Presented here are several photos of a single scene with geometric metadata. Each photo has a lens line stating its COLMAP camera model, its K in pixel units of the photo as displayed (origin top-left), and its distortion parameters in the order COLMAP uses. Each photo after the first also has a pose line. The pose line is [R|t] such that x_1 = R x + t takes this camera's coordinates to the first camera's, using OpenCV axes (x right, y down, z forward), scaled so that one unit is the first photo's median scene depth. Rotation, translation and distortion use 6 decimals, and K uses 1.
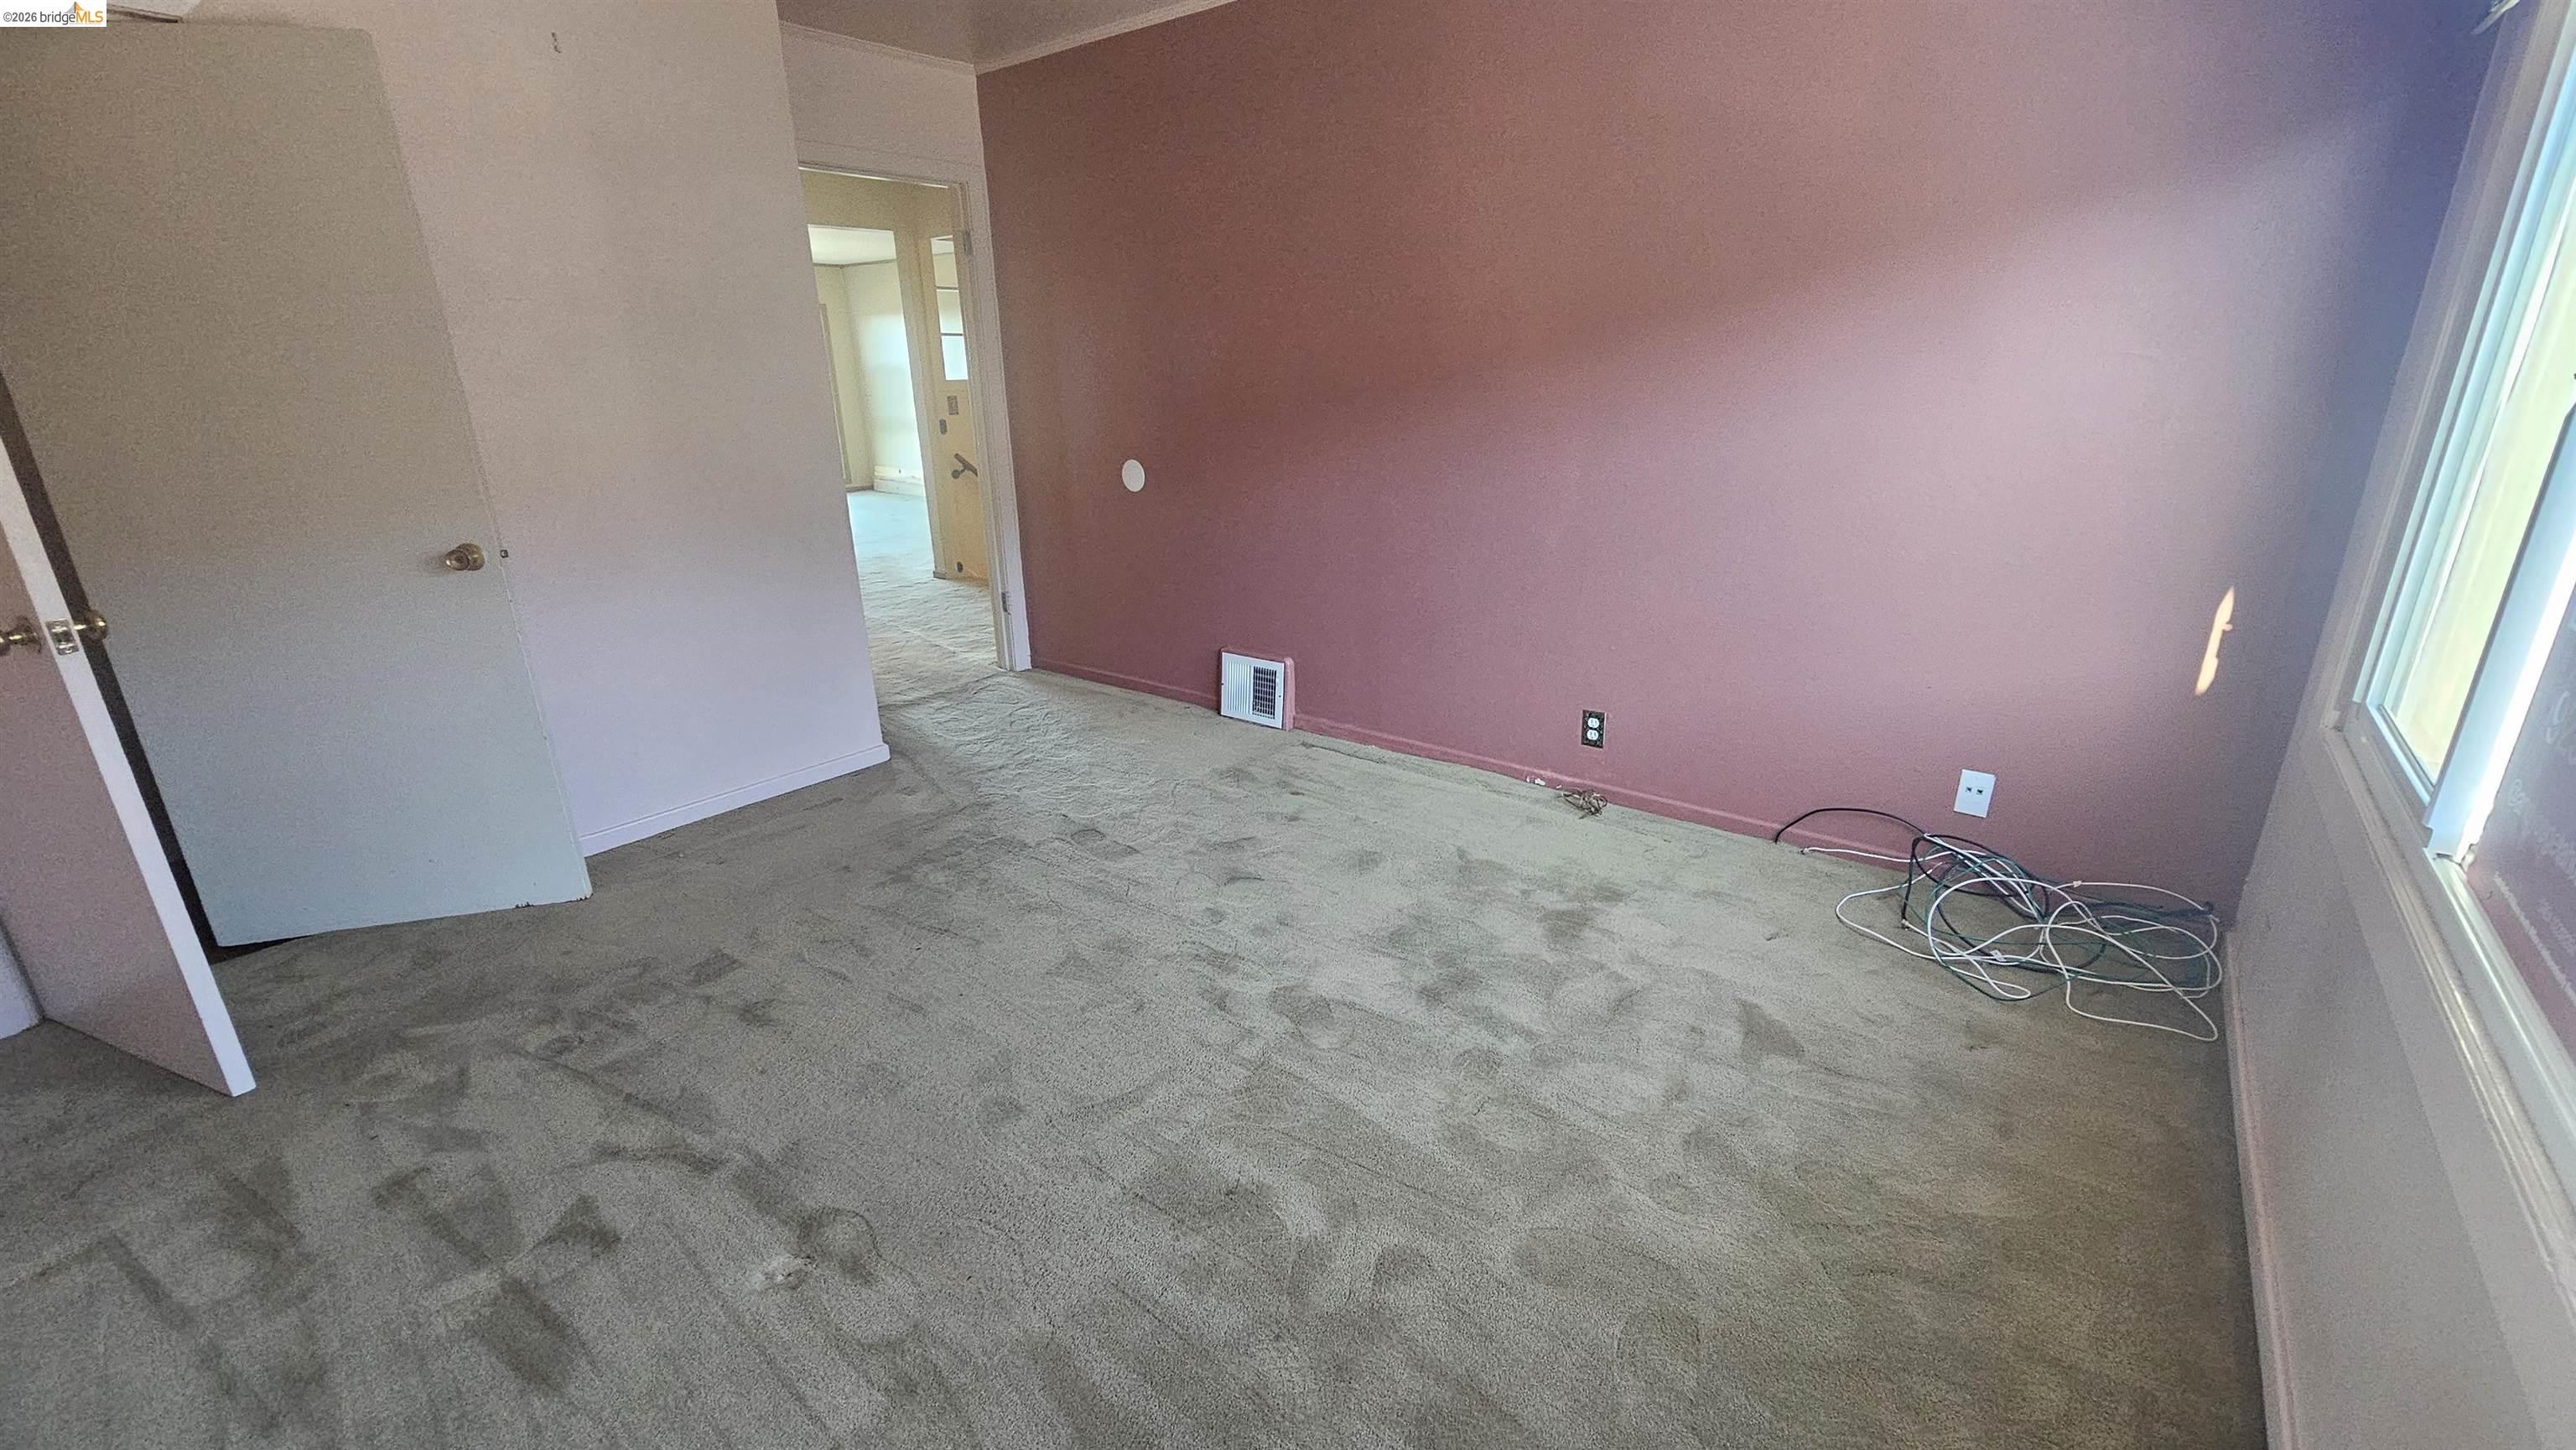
lens RADIAL K [[1052.6, 0, 1288.0], [0, 1052.6, 725.0], [0, 0, 1]] dist [-0.000074, -0.000030]
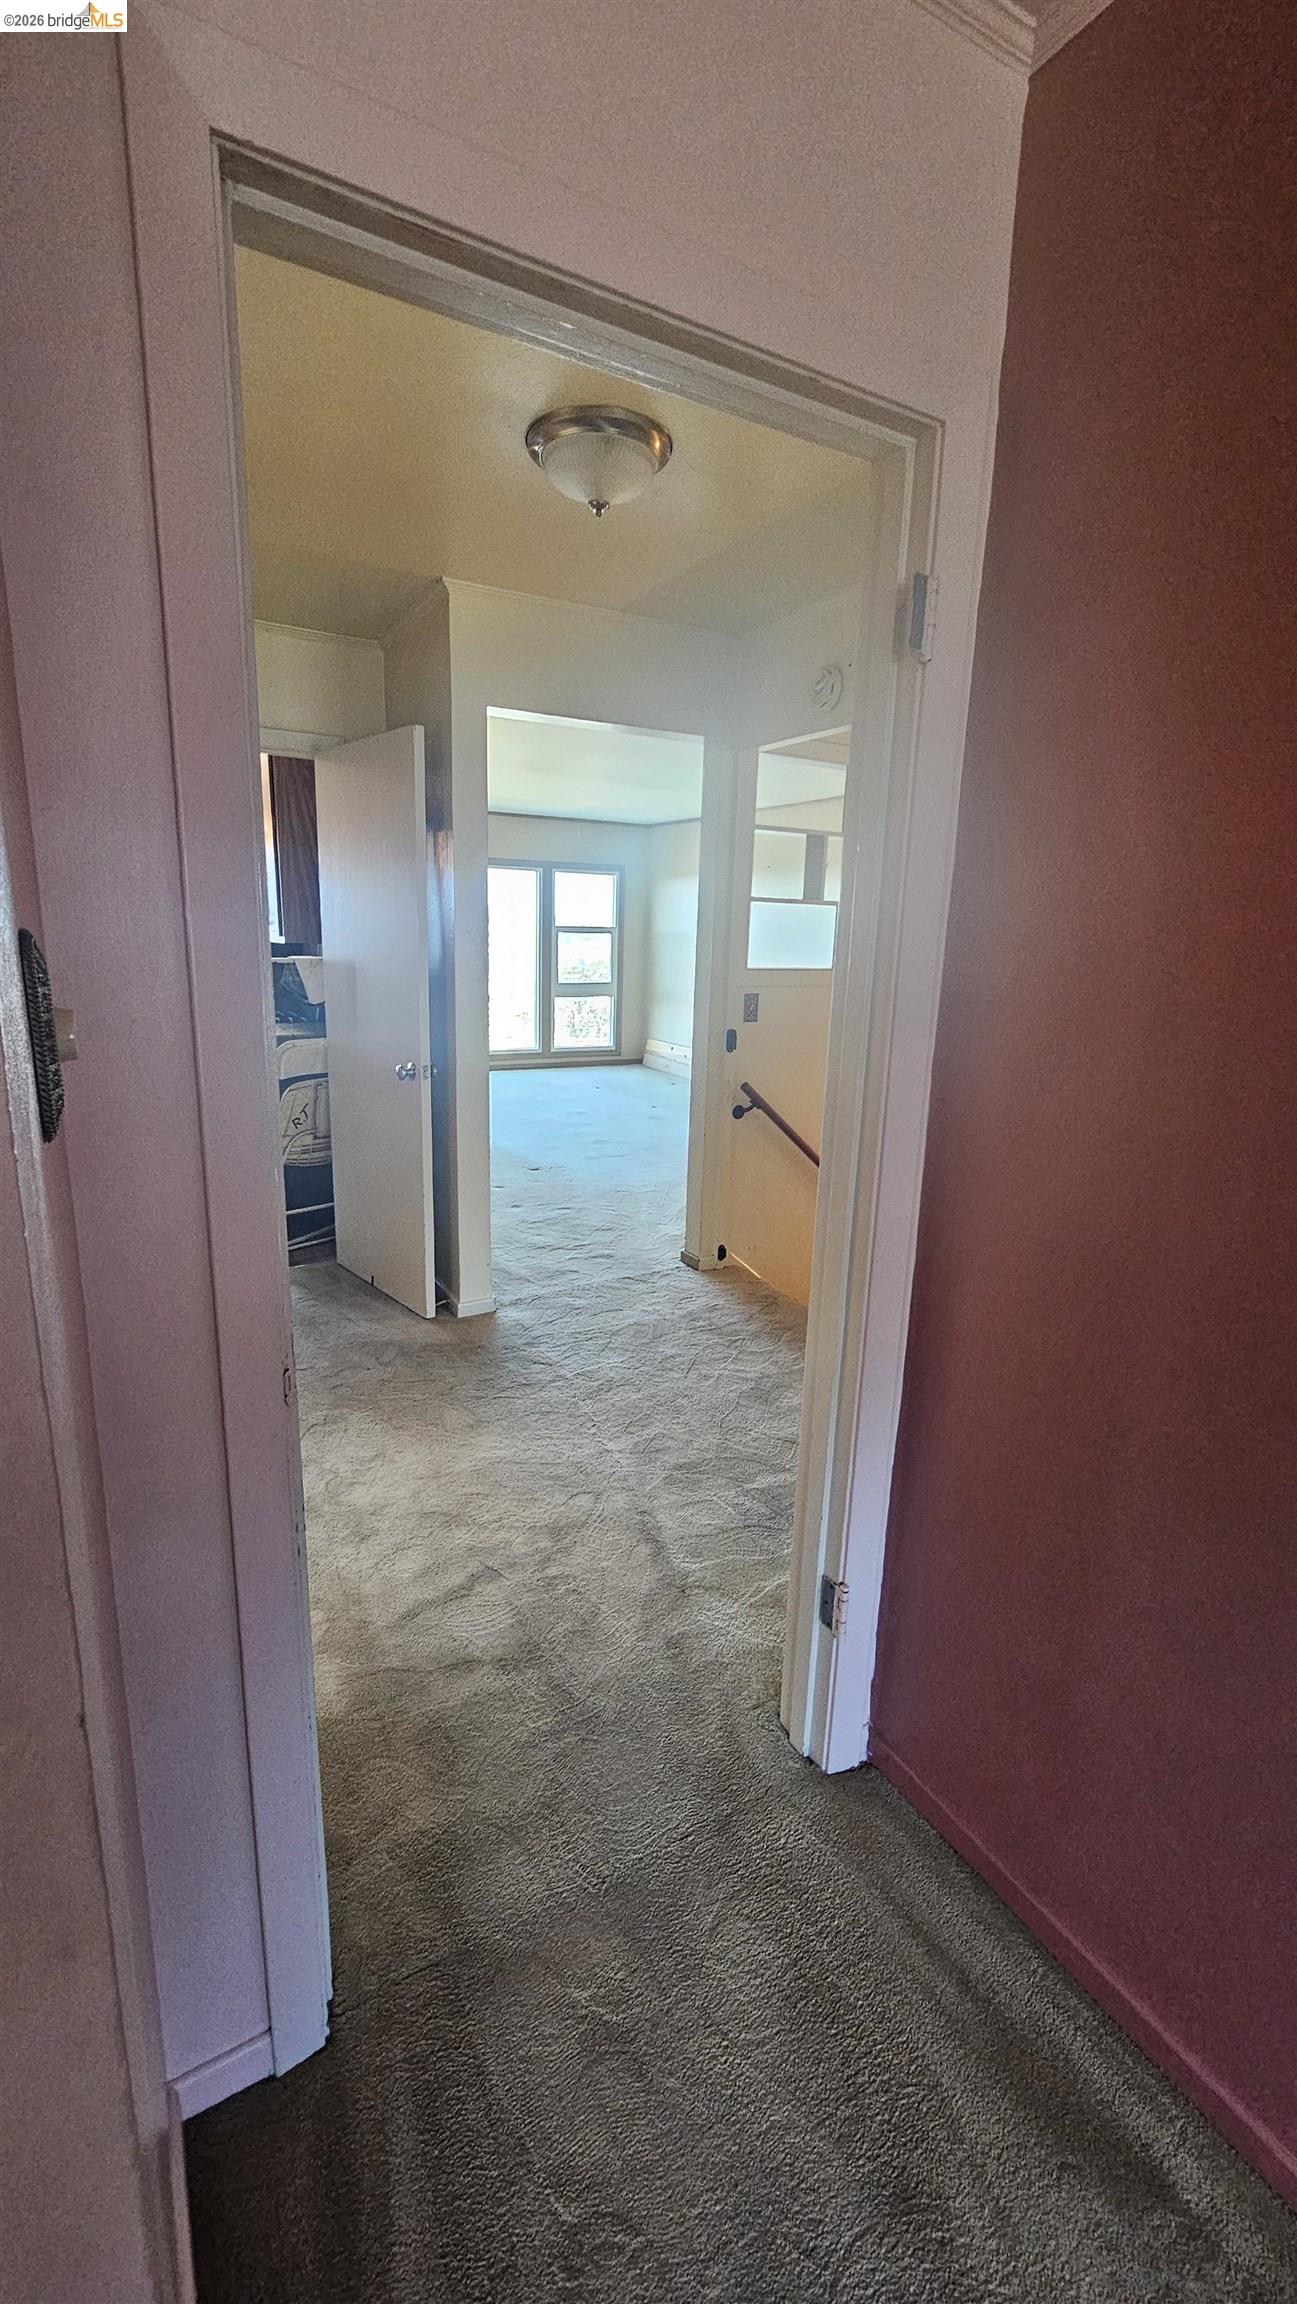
lens RADIAL K [[941.4, 0, 648.5], [0, 941.4, 1152.0], [0, 0, 1]] dist [-0.000074, -0.000030]
pose [[0.928140, 0.119230, -0.352620, -0.162401], [-0.157957, 0.983946, -0.083064, -0.158696], [0.337056, 0.132794, 0.932073, 0.454576]]
